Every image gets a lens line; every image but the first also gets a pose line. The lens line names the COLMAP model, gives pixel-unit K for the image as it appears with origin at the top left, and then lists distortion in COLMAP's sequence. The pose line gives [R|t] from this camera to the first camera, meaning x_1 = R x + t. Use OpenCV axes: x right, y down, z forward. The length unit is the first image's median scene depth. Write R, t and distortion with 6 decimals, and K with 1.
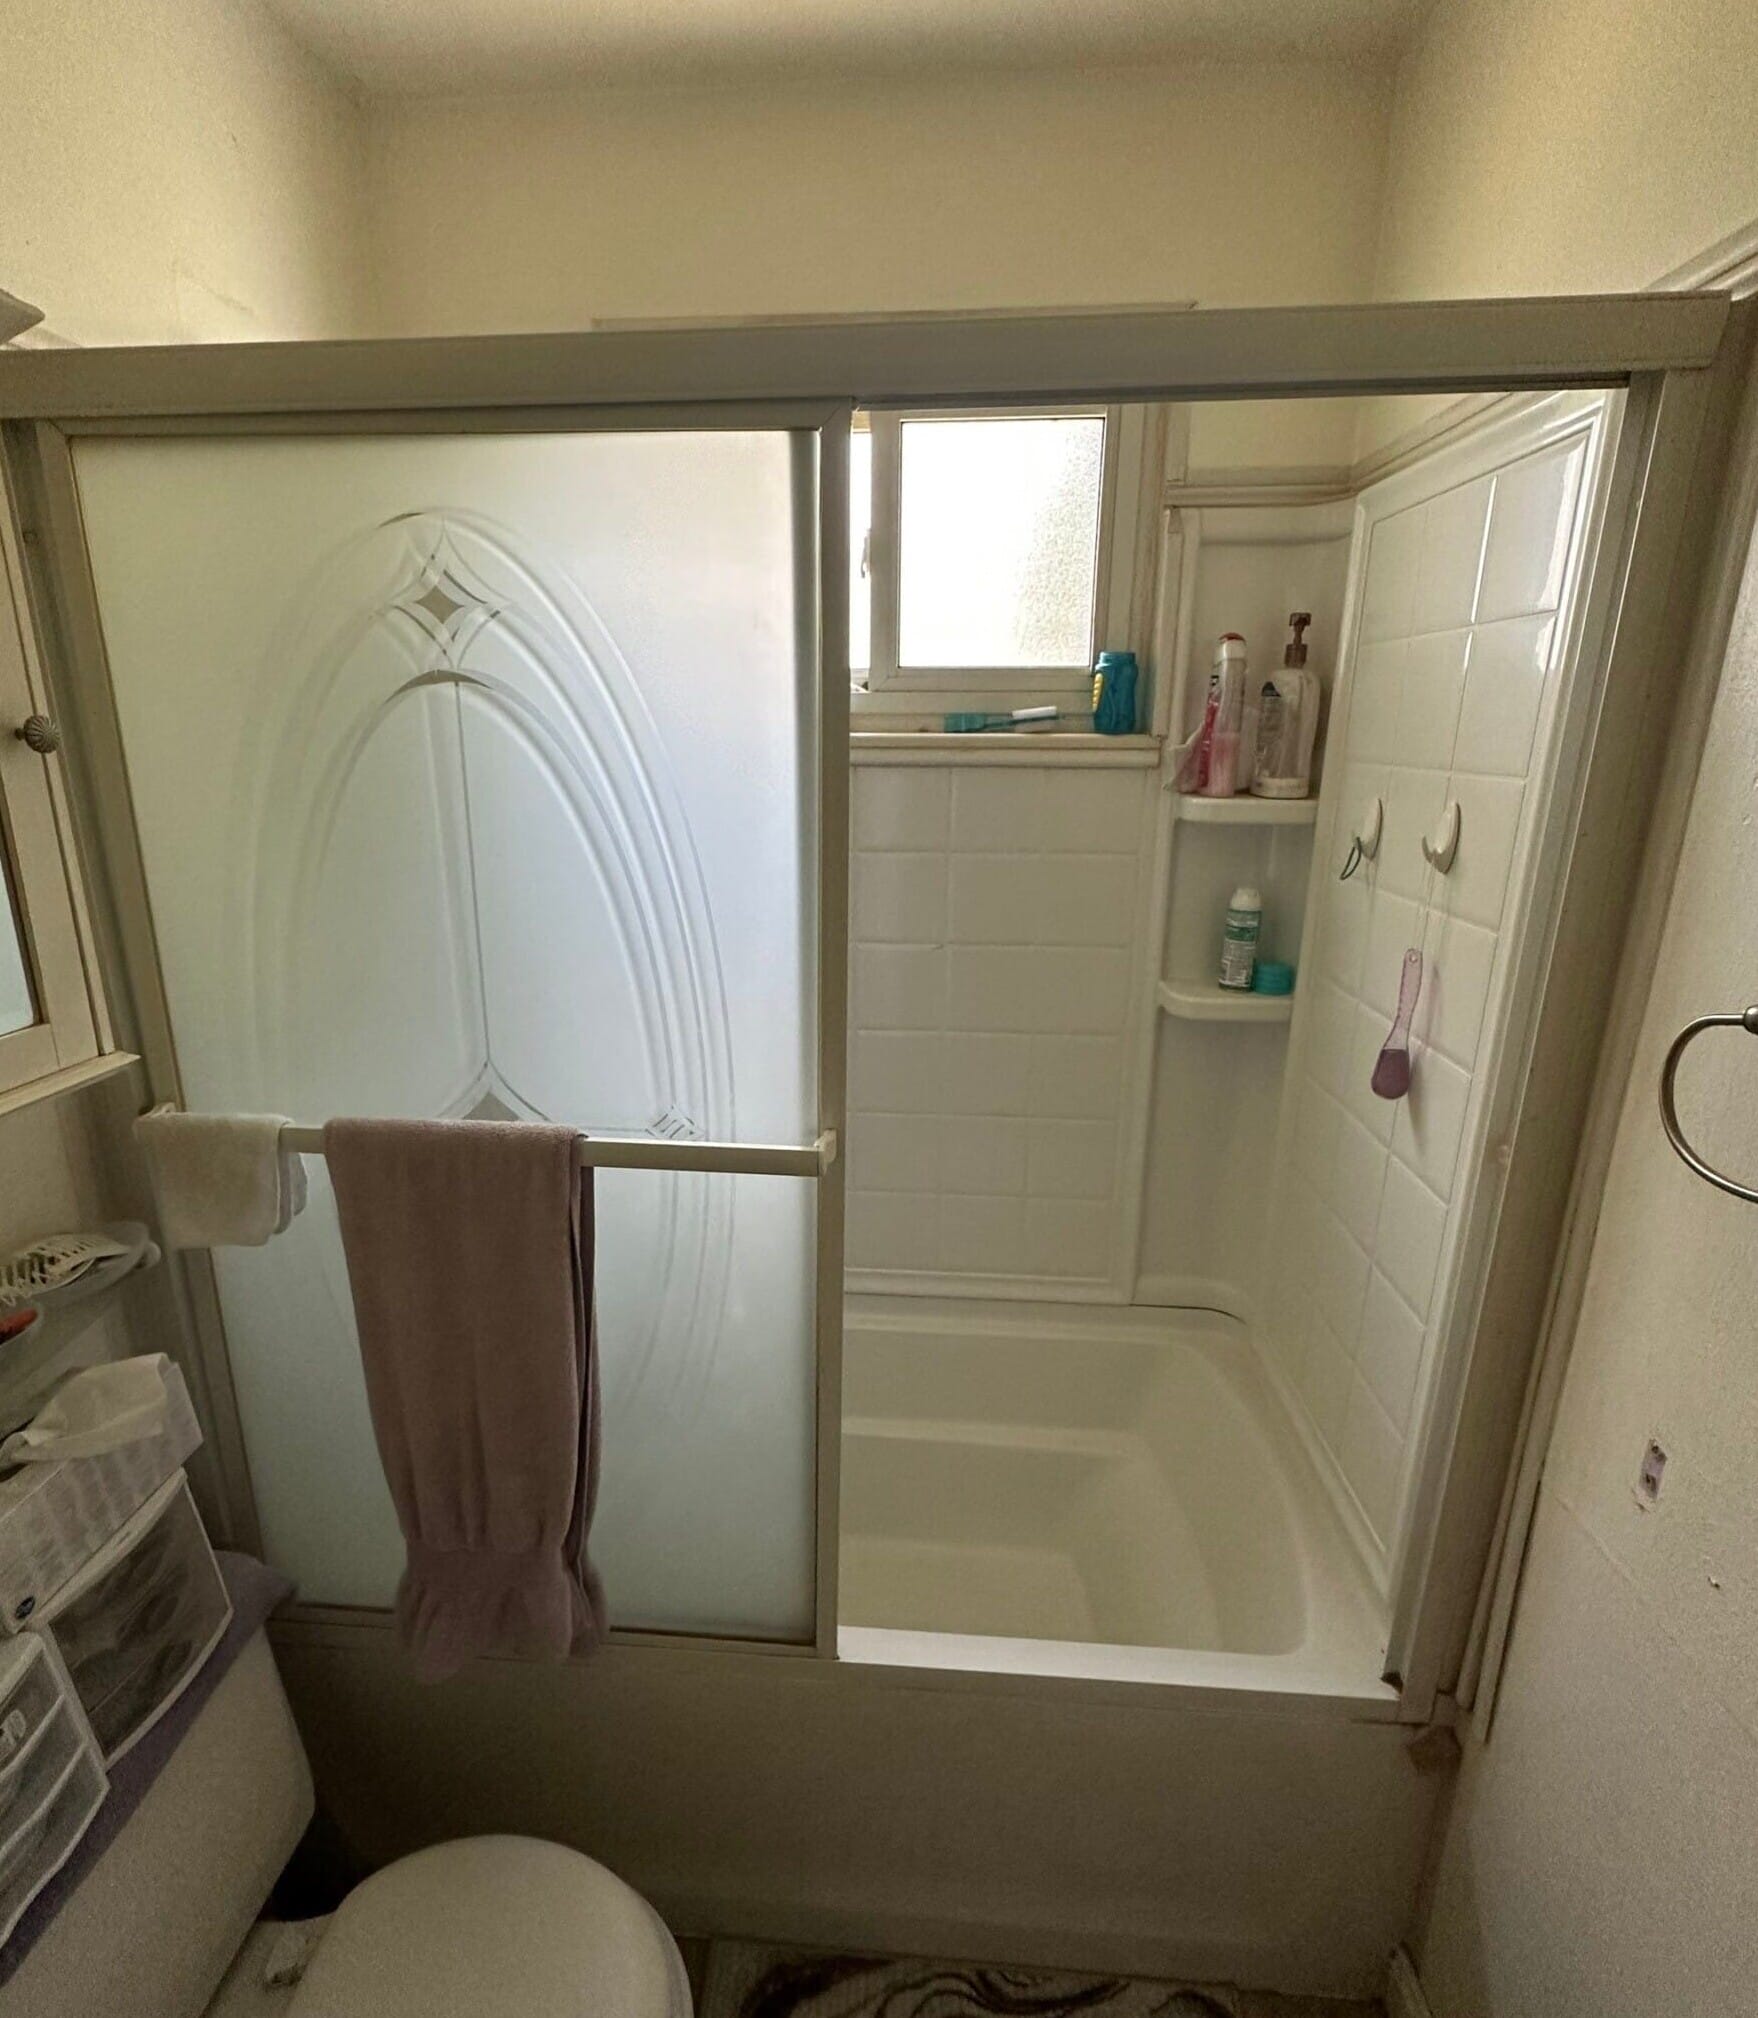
lens RADIAL K [[1043.9, 0, 843.2], [0, 1043.9, 1019.9], [0, 0, 1]] dist [0.000639, 0.001485]
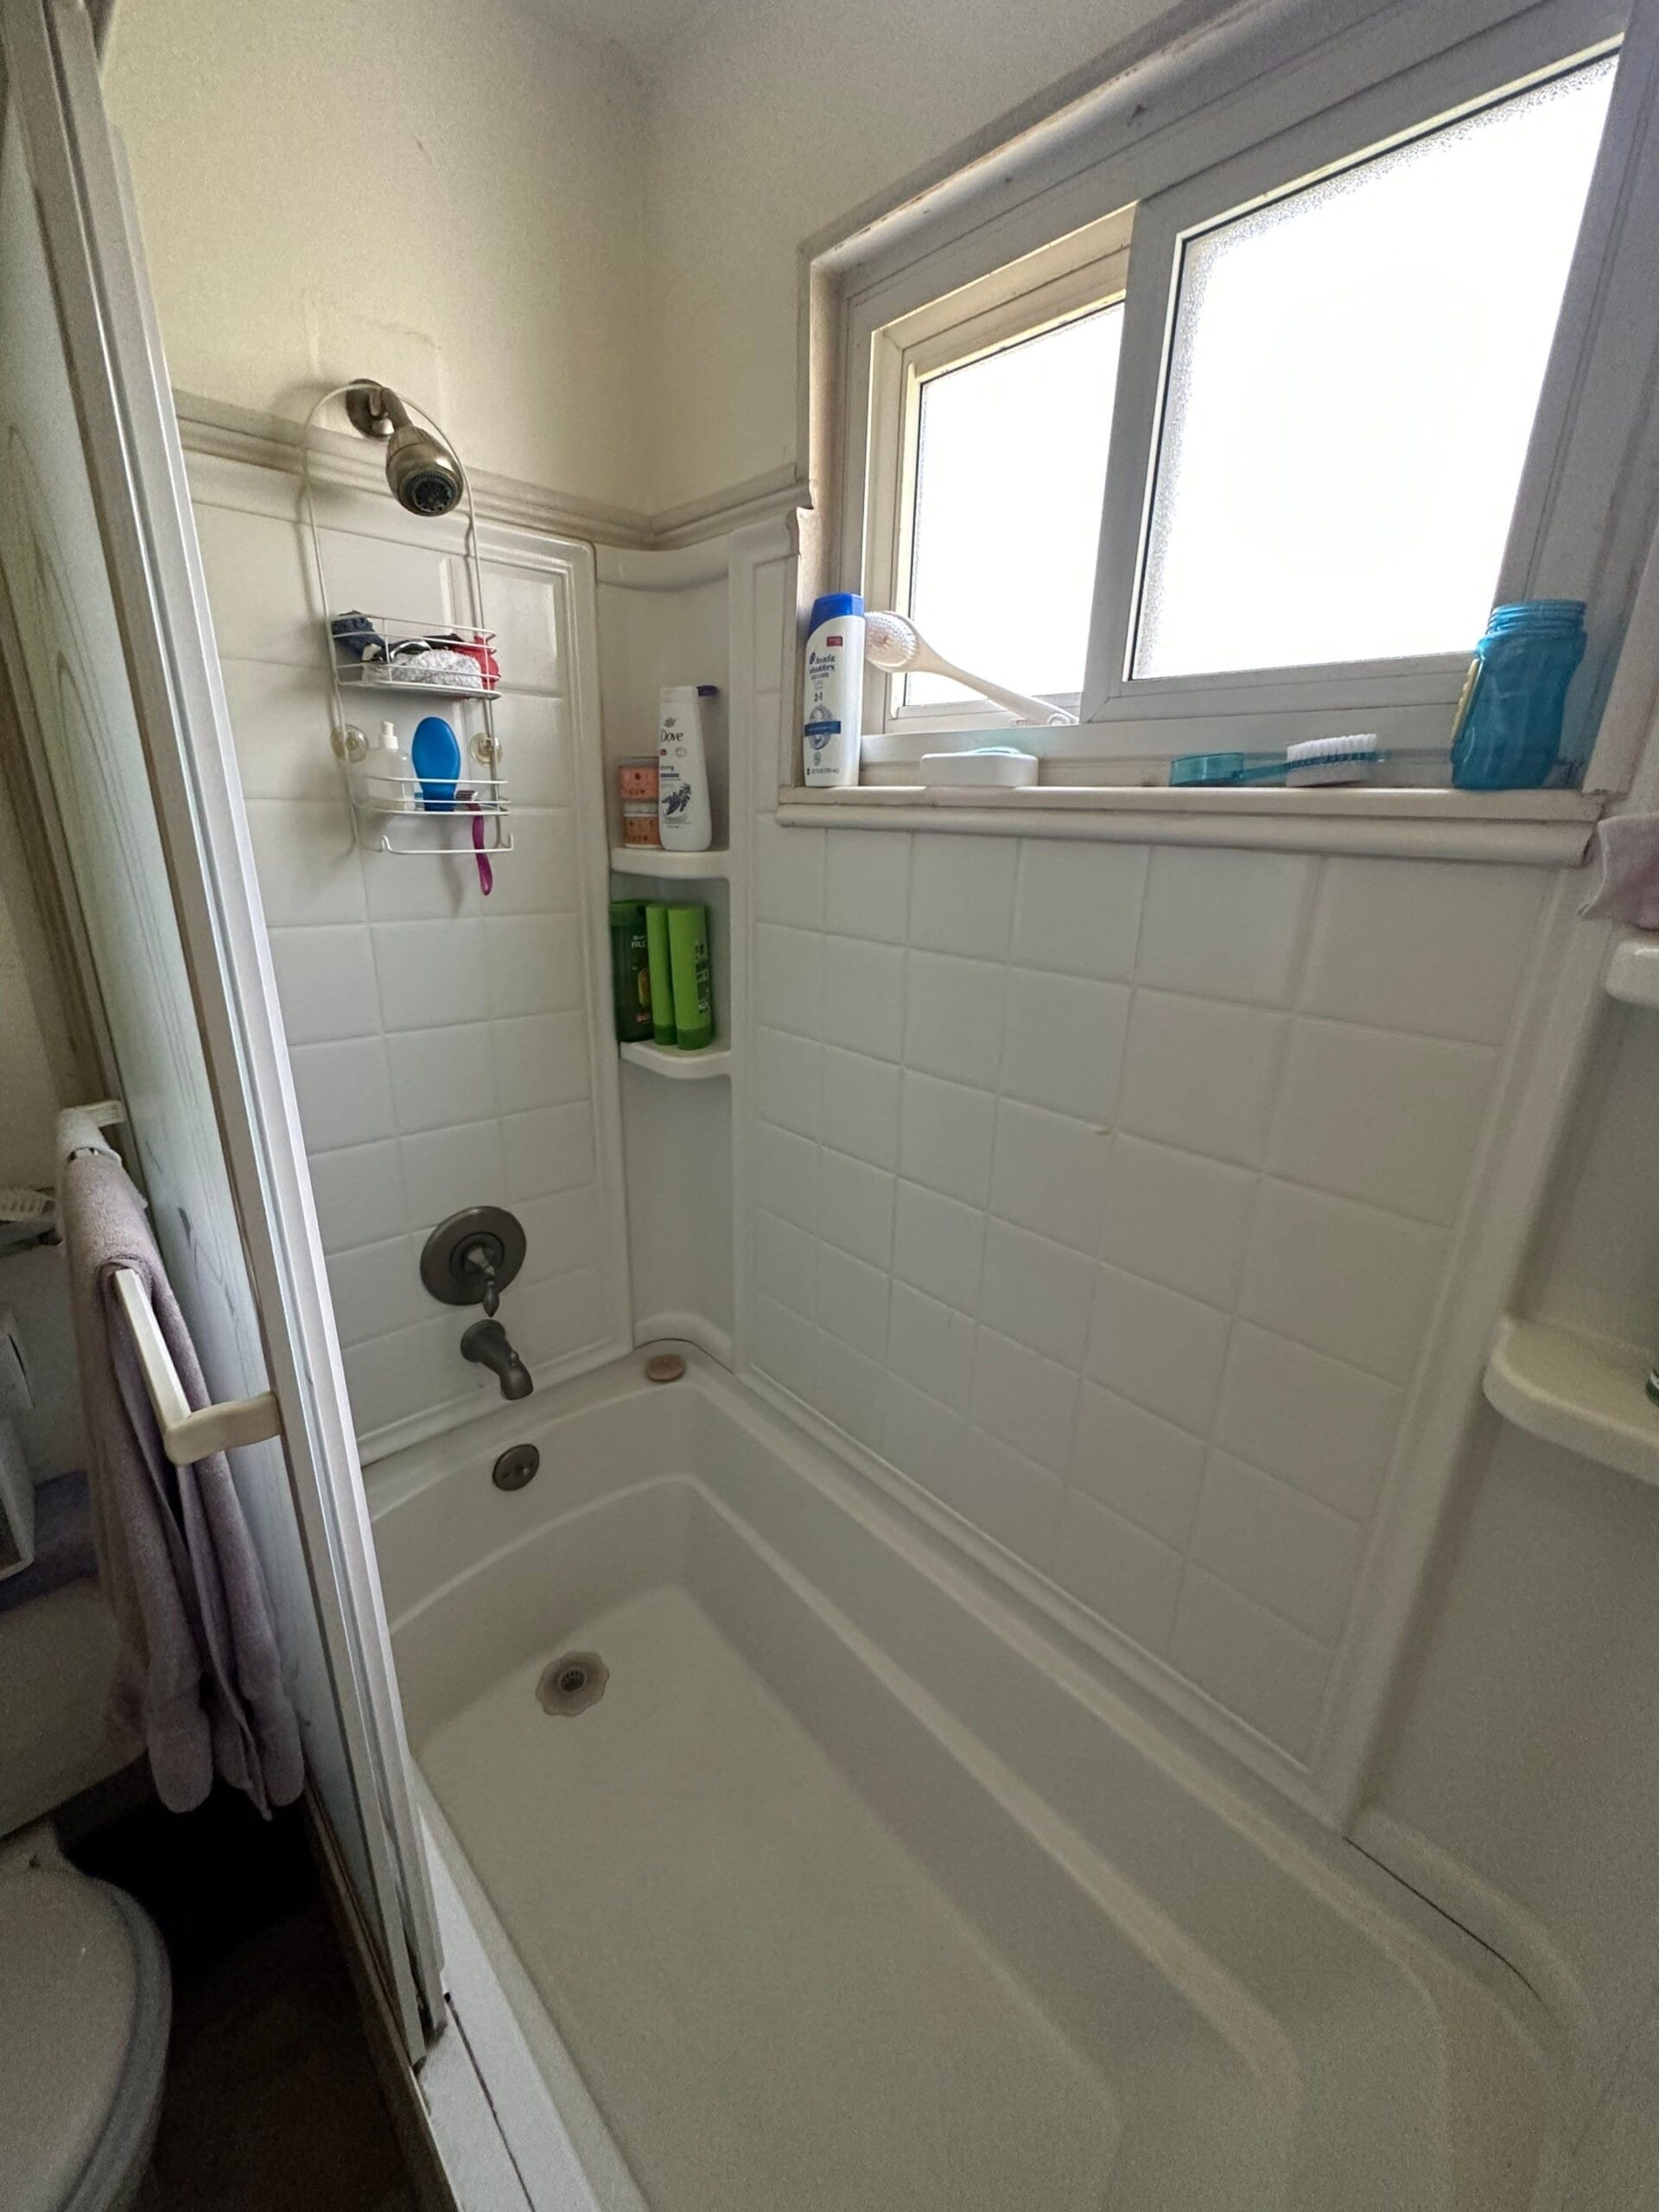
lens RADIAL K [[890.9, 0, 829.5], [0, 890.9, 1106.0], [0, 0, 1]] dist [0.000589, 0.000128]
pose [[0.730336, 0.235244, -0.641303, 0.343666], [-0.213919, 0.970371, 0.112335, -0.120243], [0.648728, 0.055145, 0.759020, 0.525144]]
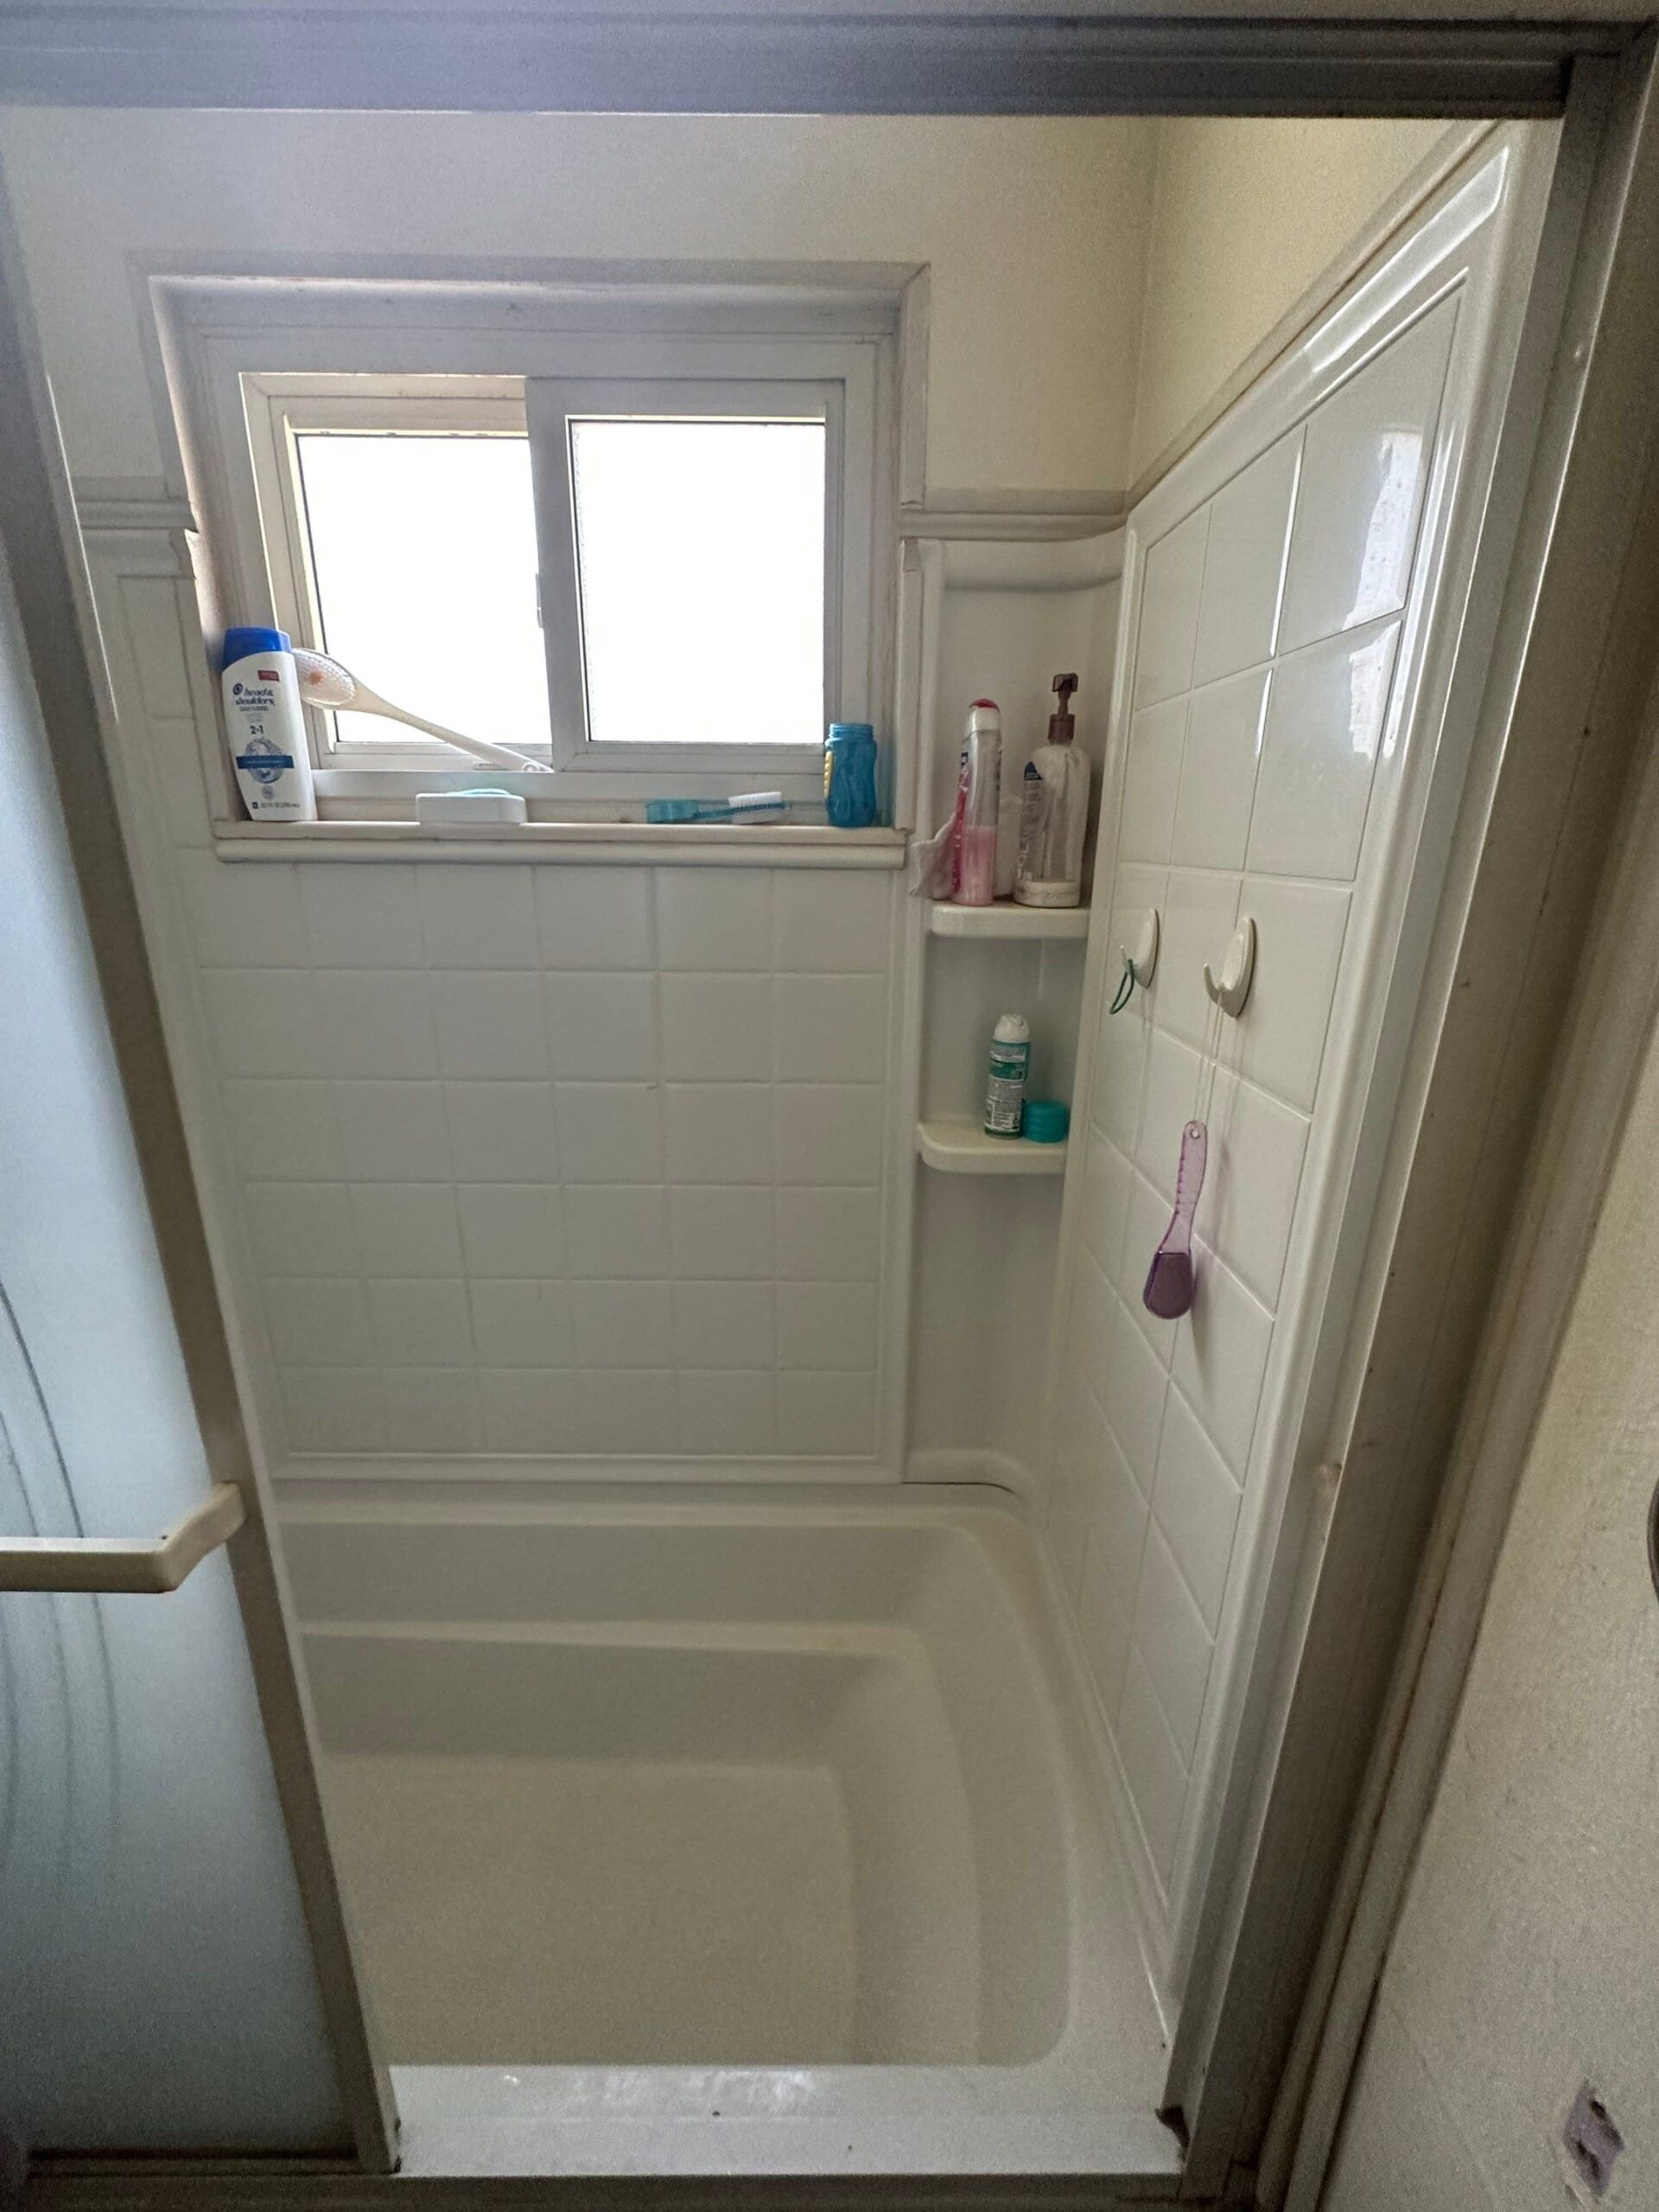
lens RADIAL K [[890.9, 0, 829.5], [0, 890.9, 1106.0], [0, 0, 1]] dist [0.000589, 0.000128]
pose [[0.996384, -0.015761, 0.083484, 0.186900], [0.014167, 0.999707, 0.019652, -0.071831], [-0.083769, -0.018398, 0.996315, 0.313796]]
